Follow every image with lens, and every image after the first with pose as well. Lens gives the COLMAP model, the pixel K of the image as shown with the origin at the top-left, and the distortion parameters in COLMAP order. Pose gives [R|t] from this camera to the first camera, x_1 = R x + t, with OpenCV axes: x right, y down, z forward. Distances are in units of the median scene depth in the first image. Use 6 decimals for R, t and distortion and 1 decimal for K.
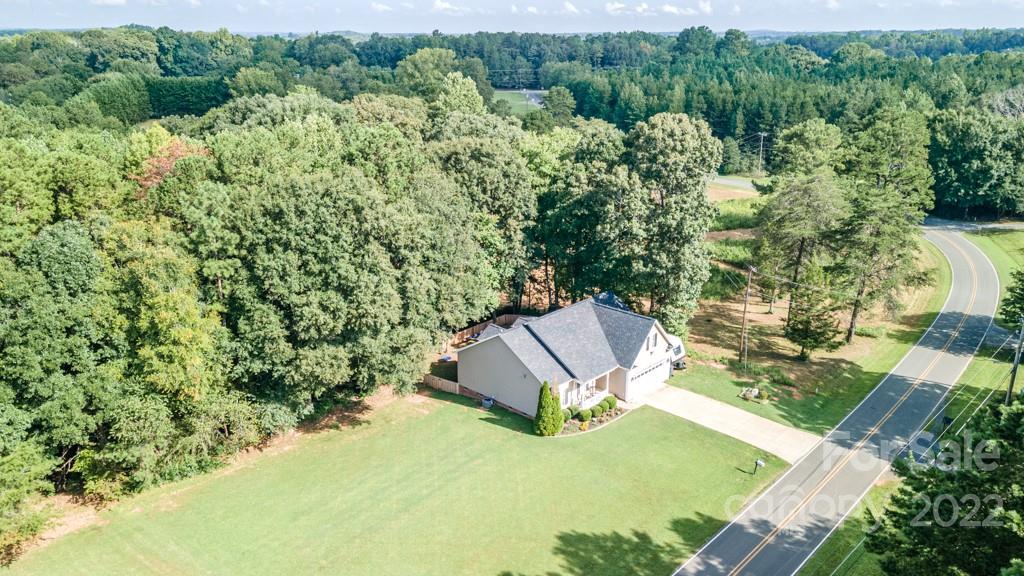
lens RADIAL K [[737.1, 0, 512.0], [0, 737.1, 288.0], [0, 0, 1]] dist [-0.075118, 0.144248]
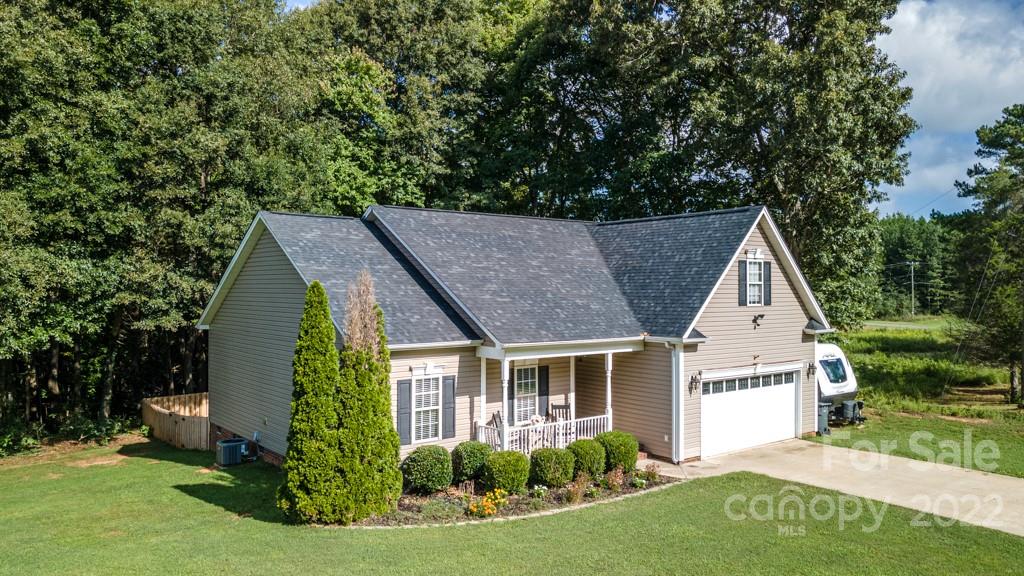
lens RADIAL K [[737.1, 0, 512.0], [0, 737.1, 288.0], [0, 0, 1]] dist [-0.075118, 0.144248]
pose [[0.989005, 0.001136, -0.147875, 0.134786], [-0.047881, 0.948564, -0.312945, 0.183648], [0.139913, 0.316585, 0.938189, 0.697689]]
